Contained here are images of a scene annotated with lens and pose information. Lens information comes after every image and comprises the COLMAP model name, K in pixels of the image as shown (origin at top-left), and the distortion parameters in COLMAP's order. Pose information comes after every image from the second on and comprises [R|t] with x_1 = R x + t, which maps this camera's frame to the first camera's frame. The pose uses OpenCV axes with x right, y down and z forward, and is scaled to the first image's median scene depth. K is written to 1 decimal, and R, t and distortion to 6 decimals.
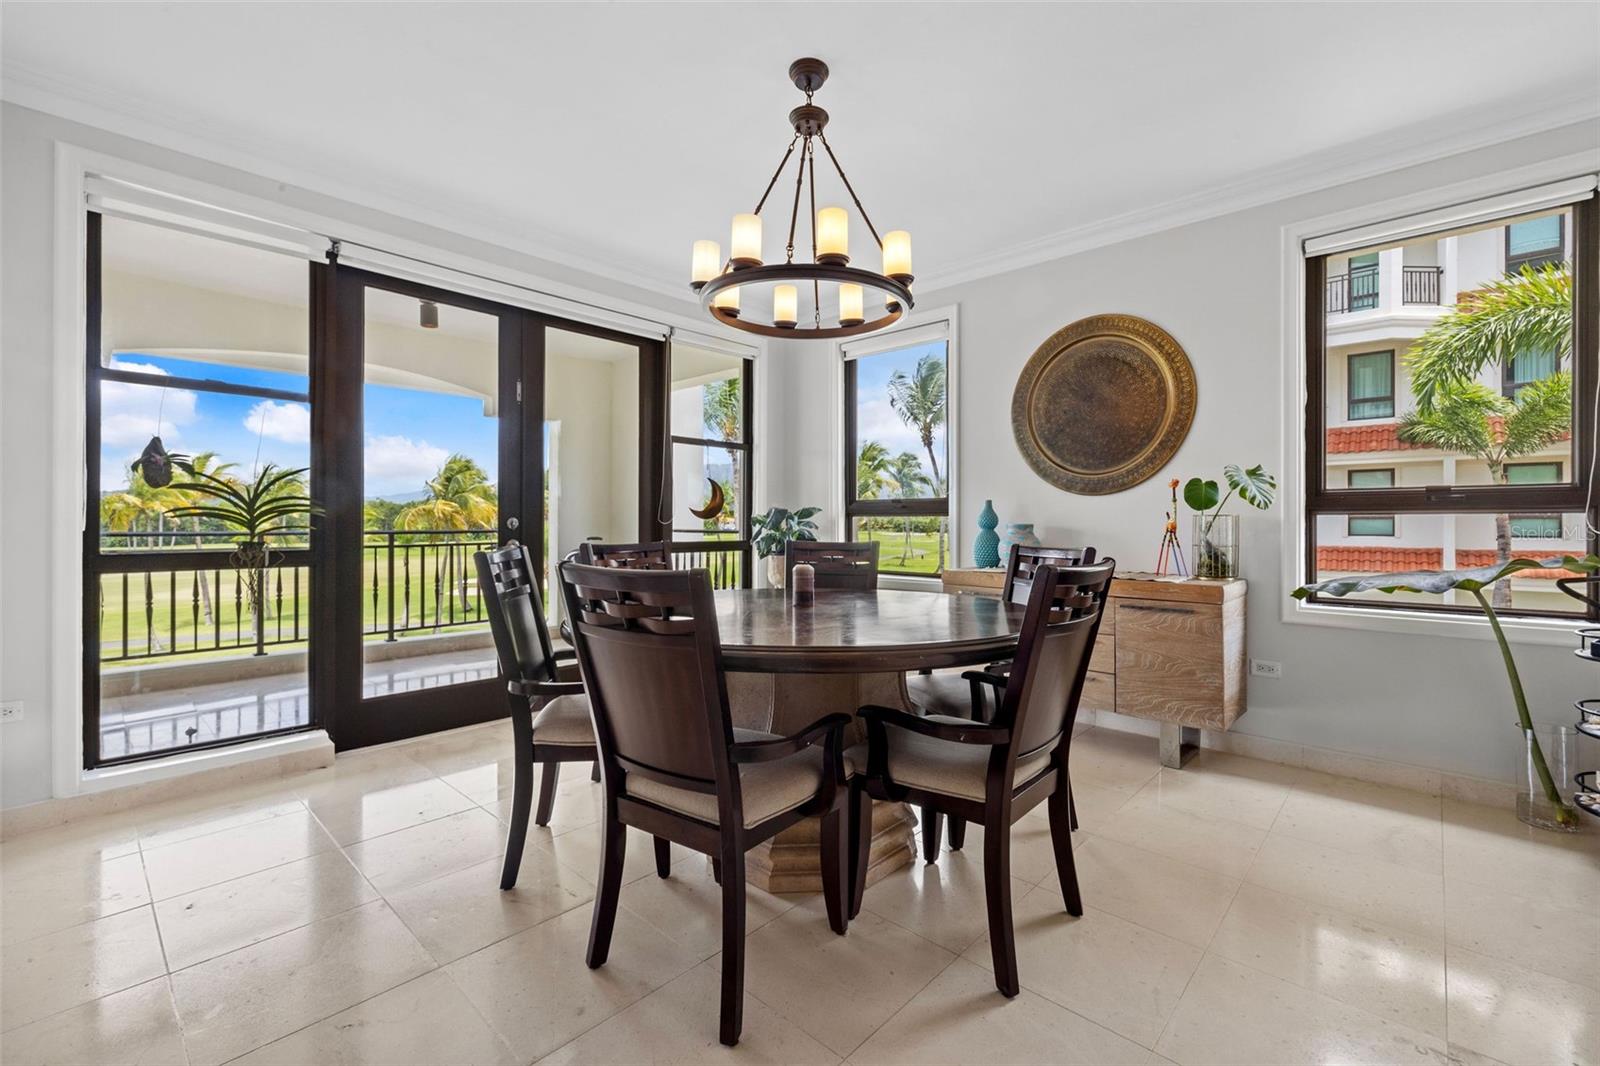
lens RADIAL K [[679.8, 0, 802.1], [0, 679.8, 525.2], [0, 0, 1]] dist [-0.000469, -0.000385]
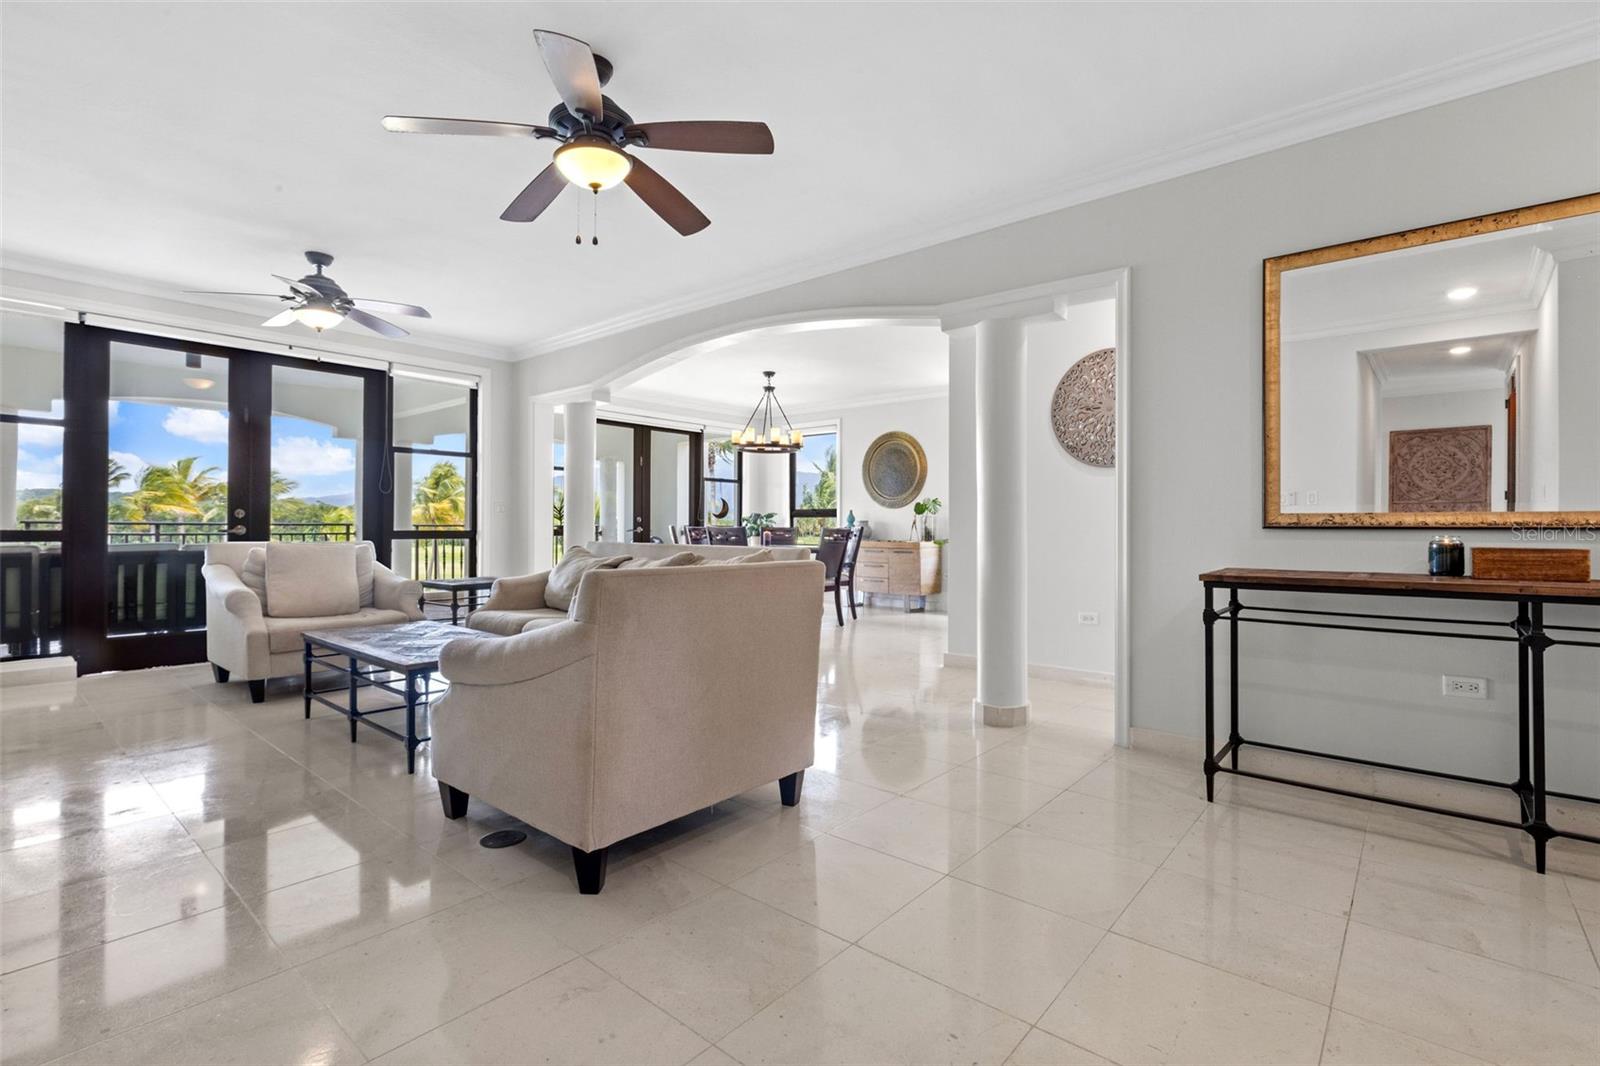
lens RADIAL K [[736.8, 0, 805.5], [0, 736.8, 528.4], [0, 0, 1]] dist [-0.003185, -0.000212]
pose [[0.998871, 0.001353, 0.047476, 0.010449], [-0.001233, 0.999996, -0.002562, 0.031285], [-0.047479, 0.002501, 0.998869, -1.468599]]
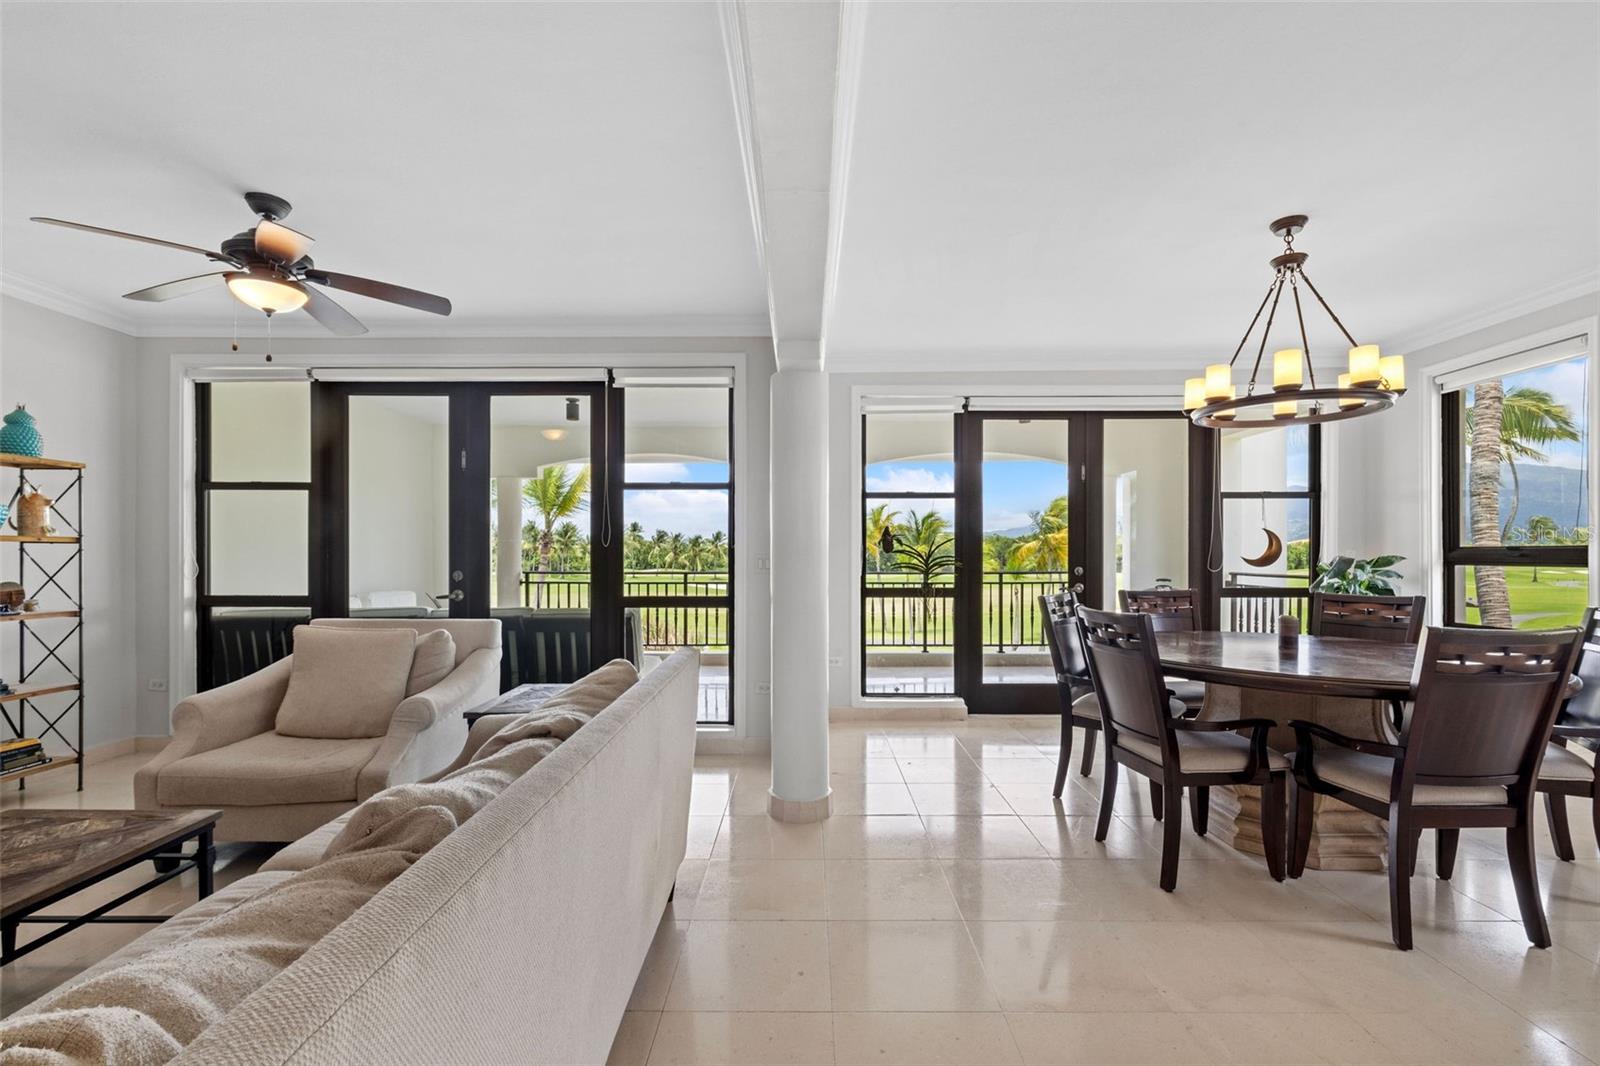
lens RADIAL K [[679.8, 0, 808.4], [0, 679.8, 554.2], [0, 0, 1]] dist [-0.000469, -0.000385]
pose [[0.677985, -0.004666, -0.735061, 0.202848], [0.001092, 0.999985, -0.005341, -0.030125], [0.735075, 0.002819, 0.677980, -0.310032]]
